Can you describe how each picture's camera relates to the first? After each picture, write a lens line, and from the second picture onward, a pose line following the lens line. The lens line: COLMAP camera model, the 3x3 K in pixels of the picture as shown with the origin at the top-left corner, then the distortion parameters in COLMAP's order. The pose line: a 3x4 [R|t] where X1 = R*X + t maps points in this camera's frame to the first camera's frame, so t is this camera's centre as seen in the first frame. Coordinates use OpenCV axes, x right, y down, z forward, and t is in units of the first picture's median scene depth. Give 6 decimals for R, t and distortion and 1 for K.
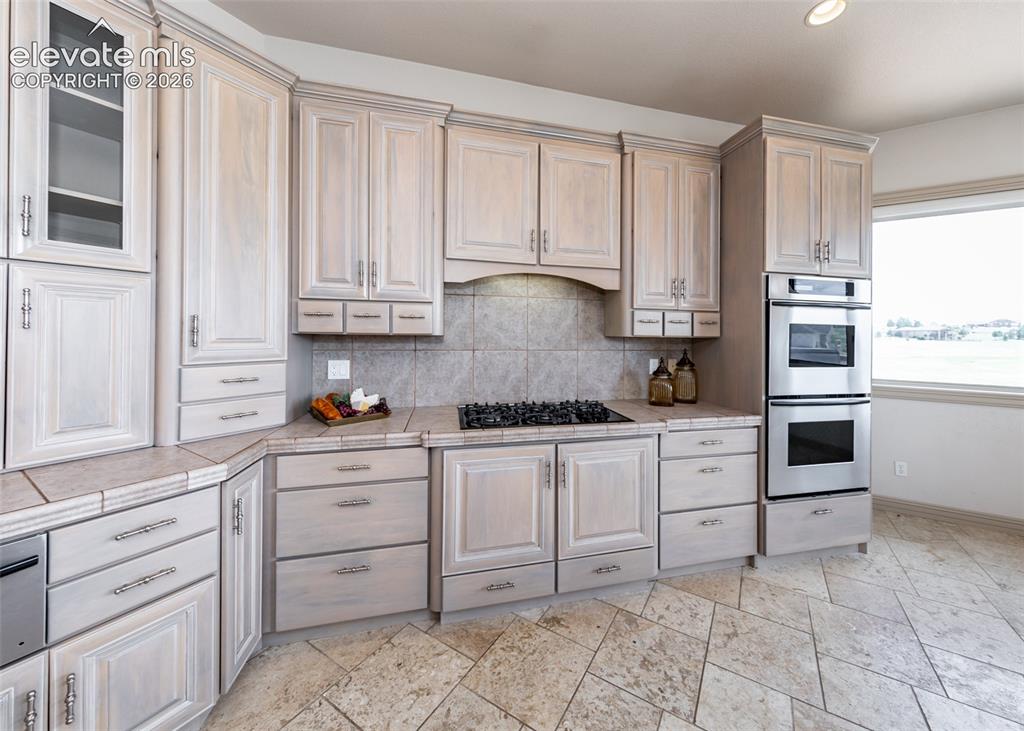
lens RADIAL K [[360.2, 0, 516.1], [0, 360.2, 341.1], [0, 0, 1]] dist [0.003851, -0.000353]
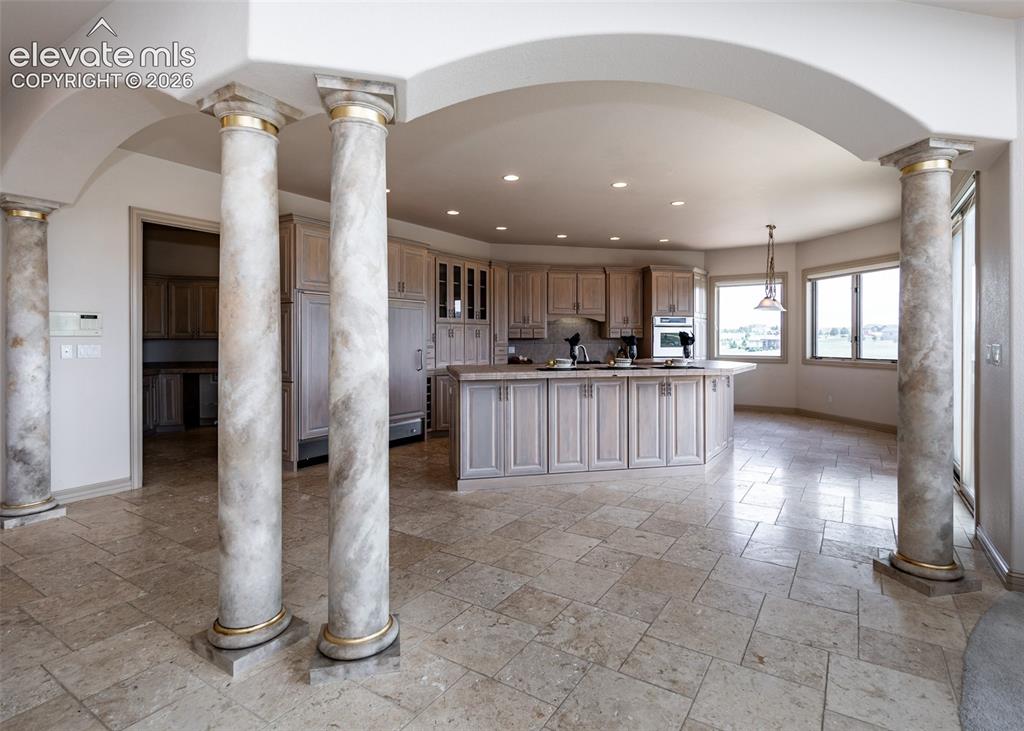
lens RADIAL K [[520.1, 0, 475.9], [0, 520.1, 341.1], [0, 0, 1]] dist [0.001446, -0.000514]
pose [[0.998873, -0.012019, -0.045917, -0.667551], [0.011347, 0.999825, -0.014875, 0.075812], [0.046087, 0.014337, 0.998835, -3.851406]]
